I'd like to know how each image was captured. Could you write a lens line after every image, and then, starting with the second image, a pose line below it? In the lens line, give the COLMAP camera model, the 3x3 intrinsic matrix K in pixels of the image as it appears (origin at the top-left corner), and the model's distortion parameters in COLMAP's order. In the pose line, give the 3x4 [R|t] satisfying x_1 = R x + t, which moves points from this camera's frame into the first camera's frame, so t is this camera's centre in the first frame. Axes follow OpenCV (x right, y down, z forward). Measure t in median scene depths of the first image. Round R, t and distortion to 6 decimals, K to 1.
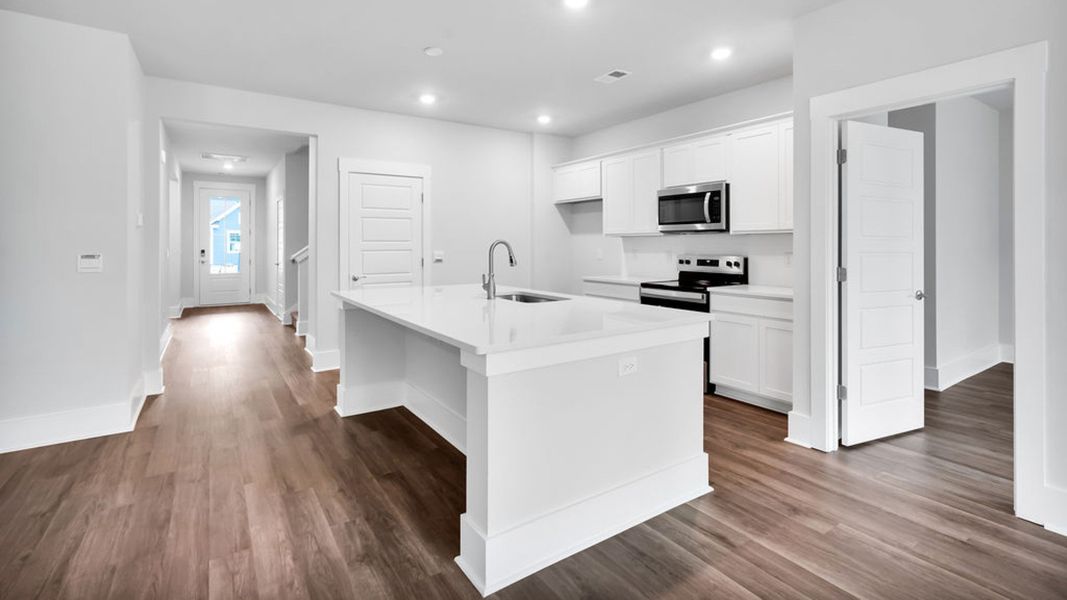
lens RADIAL K [[481.3, 0, 532.6], [0, 481.3, 244.9], [0, 0, 1]] dist [-0.012694, 0.009508]
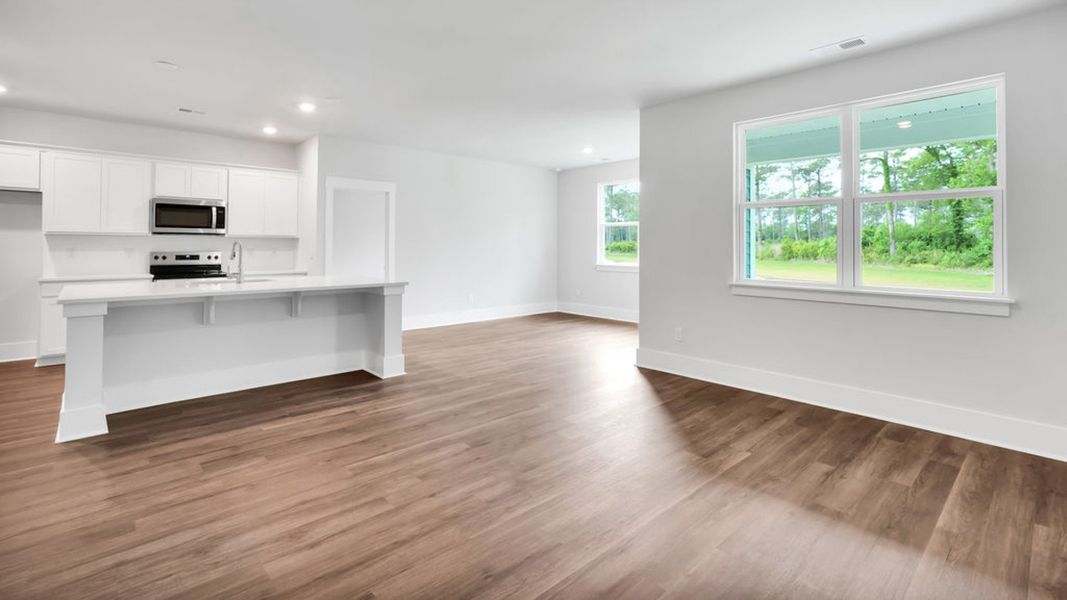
lens RADIAL K [[481.3, 0, 532.6], [0, 481.3, 244.9], [0, 0, 1]] dist [-0.012694, 0.009508]
pose [[-0.145096, 0.002465, 0.989415, -1.126451], [-0.004994, 0.999982, -0.003223, 0.002409], [-0.989405, -0.005409, -0.145081, 0.268359]]
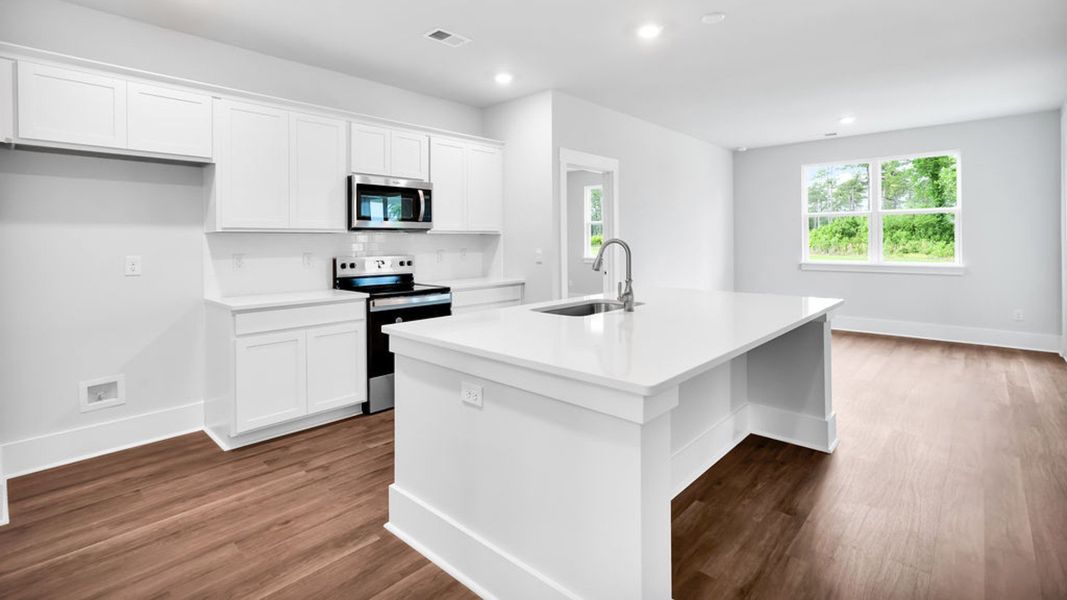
lens RADIAL K [[481.3, 0, 532.6], [0, 481.3, 244.9], [0, 0, 1]] dist [-0.012694, 0.009508]
pose [[-0.217148, -0.007322, 0.976111, -0.607872], [0.006609, 0.999938, 0.008971, -0.005417], [-0.976116, 0.008399, -0.217086, 0.959059]]
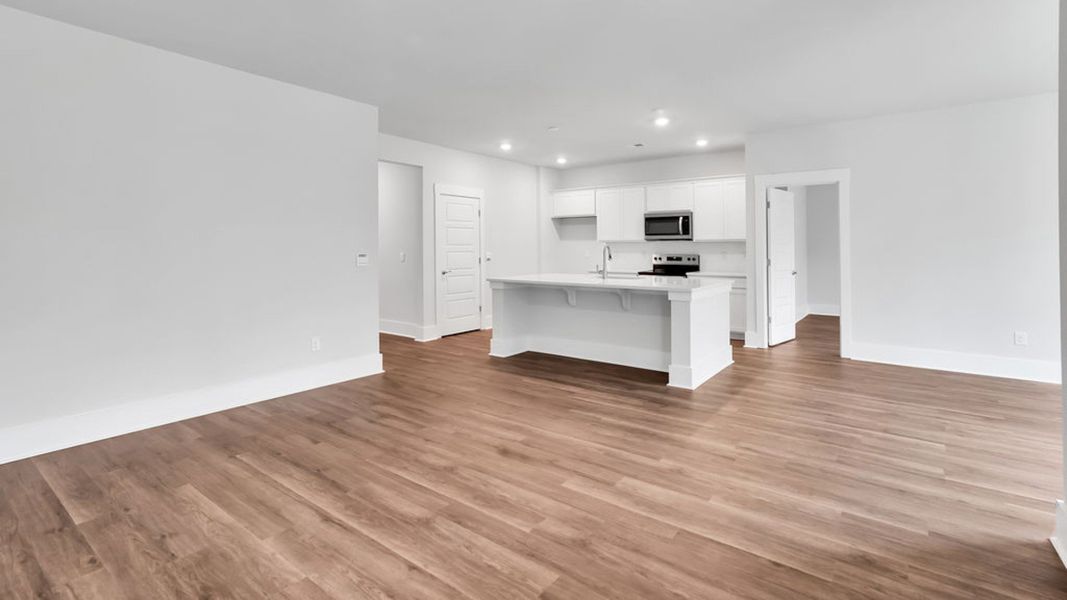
lens RADIAL K [[486.7, 0, 531.3], [0, 486.7, 240.8], [0, 0, 1]] dist [0.000291, 0.000383]
pose [[0.948456, 0.004961, 0.316870, -0.652896], [-0.000050, 0.999880, -0.015505, 0.001630], [-0.316909, 0.014690, 0.948342, -0.437616]]
